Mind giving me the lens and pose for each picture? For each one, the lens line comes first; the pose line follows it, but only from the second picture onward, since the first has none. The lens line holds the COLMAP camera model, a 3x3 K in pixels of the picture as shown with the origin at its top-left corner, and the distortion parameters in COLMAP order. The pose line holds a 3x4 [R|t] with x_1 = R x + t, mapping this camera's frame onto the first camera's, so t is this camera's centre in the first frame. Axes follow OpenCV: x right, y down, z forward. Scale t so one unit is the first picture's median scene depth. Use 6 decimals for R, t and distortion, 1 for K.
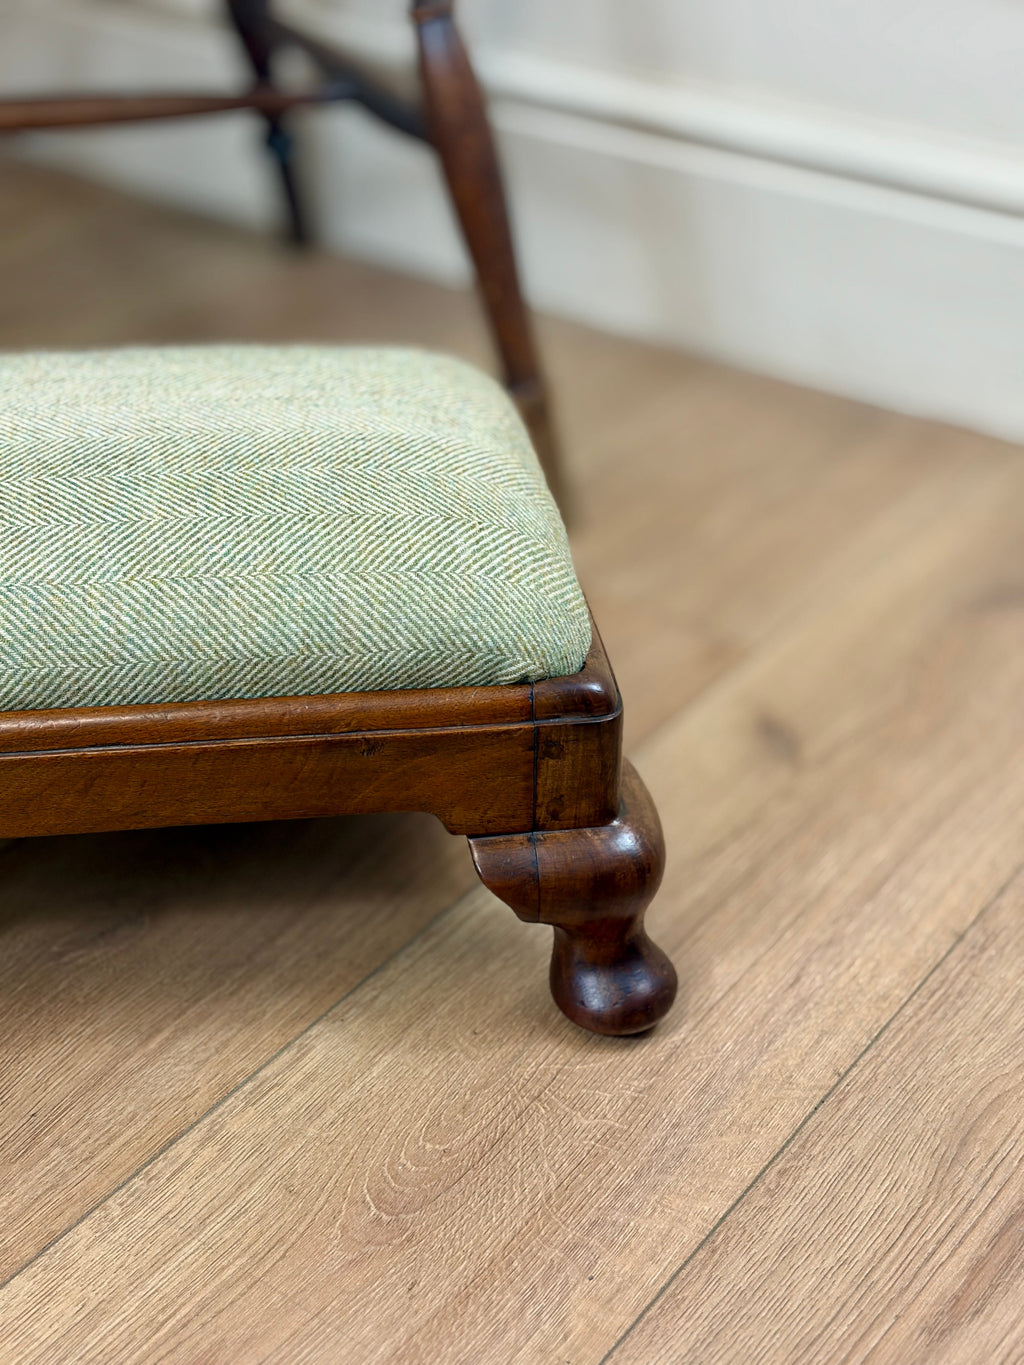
lens RADIAL K [[2175.4, 0, 512.0], [0, 2175.4, 682.5], [0, 0, 1]] dist [0.258661, -1.207520]
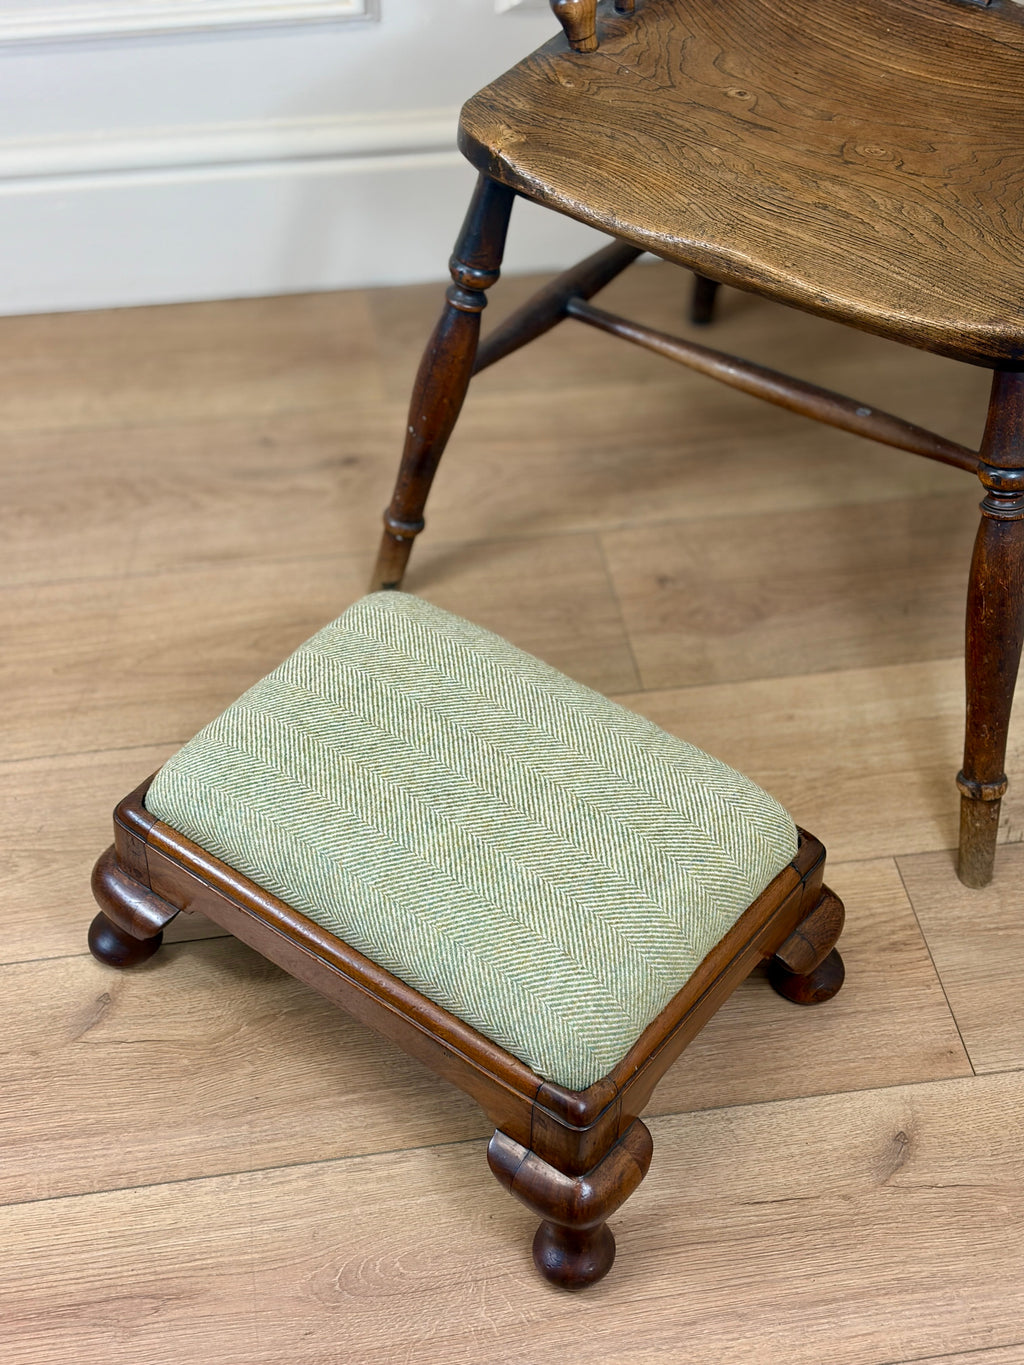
lens RADIAL K [[2175.4, 0, 512.0], [0, 2175.4, 682.5], [0, 0, 1]] dist [0.258661, -1.207520]
pose [[0.699001, 0.520007, -0.490907, 0.611207], [-0.384487, 0.852088, 0.355127, -0.786164], [0.602965, -0.059487, 0.795547, -0.231300]]
